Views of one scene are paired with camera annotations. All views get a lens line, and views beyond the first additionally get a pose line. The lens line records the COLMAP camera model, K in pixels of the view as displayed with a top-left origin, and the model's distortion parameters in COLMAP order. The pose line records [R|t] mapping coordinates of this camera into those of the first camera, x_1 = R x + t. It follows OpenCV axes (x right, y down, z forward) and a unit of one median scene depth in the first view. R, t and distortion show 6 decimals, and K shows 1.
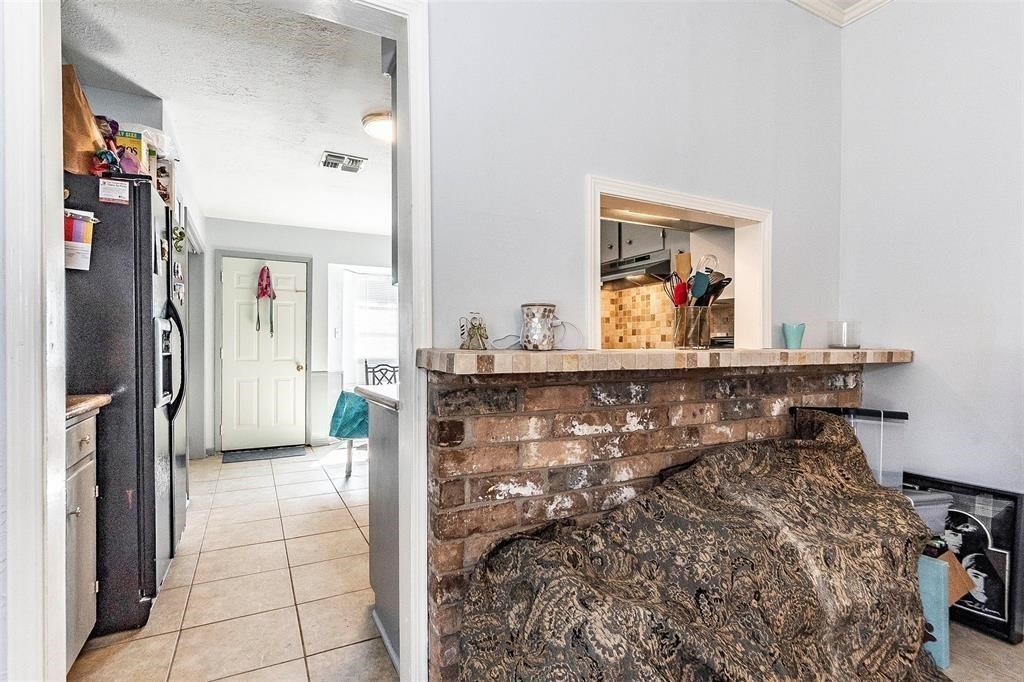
lens RADIAL K [[492.3, 0, 512.0], [0, 492.3, 341.0], [0, 0, 1]] dist [-0.000014, 0.000050]
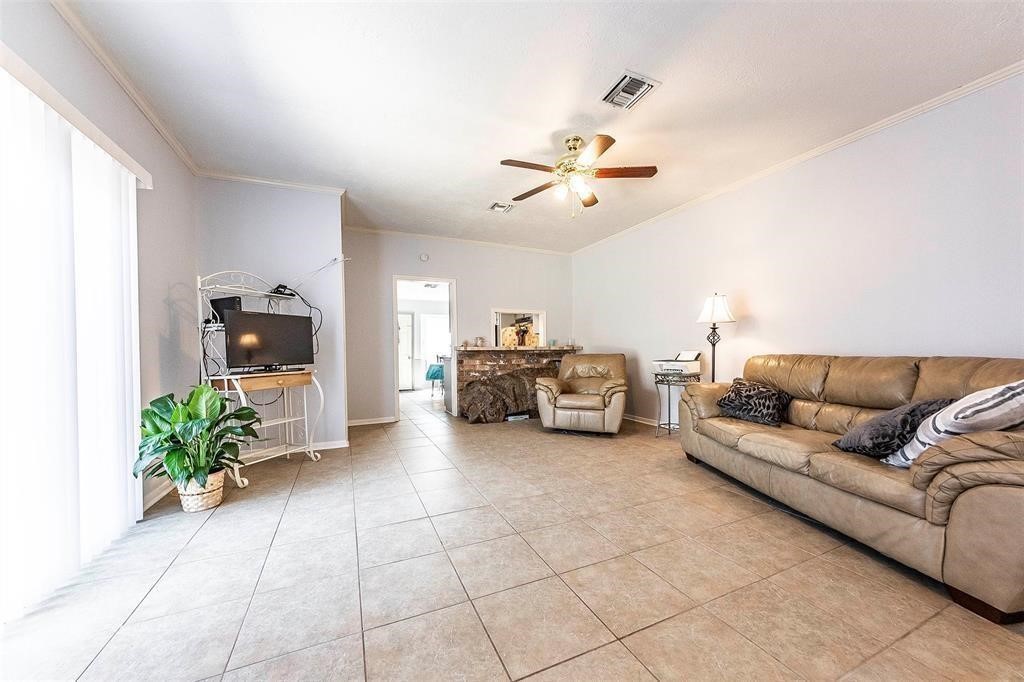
lens RADIAL K [[366.0, 0, 512.0], [0, 366.0, 341.0], [0, 0, 1]] dist [0.000883, -0.000013]
pose [[0.998410, -0.012121, -0.055048, 0.535723], [0.011135, 0.999773, -0.018182, 0.029908], [0.055256, 0.017540, 0.998318, -2.419057]]
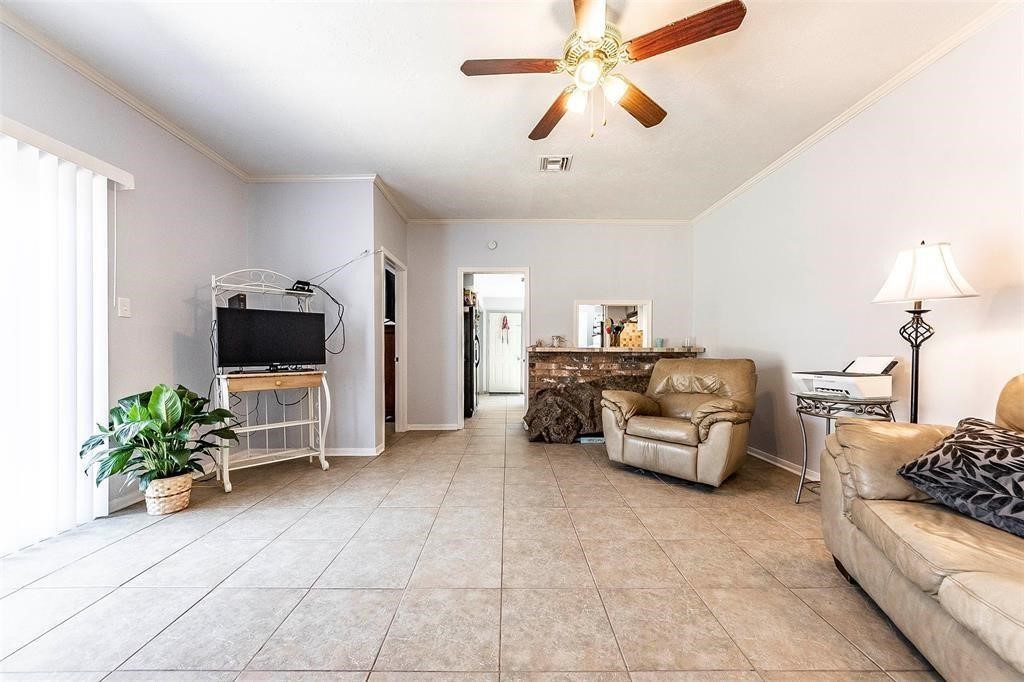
lens RADIAL K [[373.2, 0, 512.0], [0, 373.2, 341.0], [0, 0, 1]] dist [-0.000120, 0.000082]
pose [[0.889056, -0.012786, -0.457620, 1.041620], [0.002350, 0.999724, -0.023368, 0.035653], [0.457793, 0.019700, 0.888841, -1.729105]]
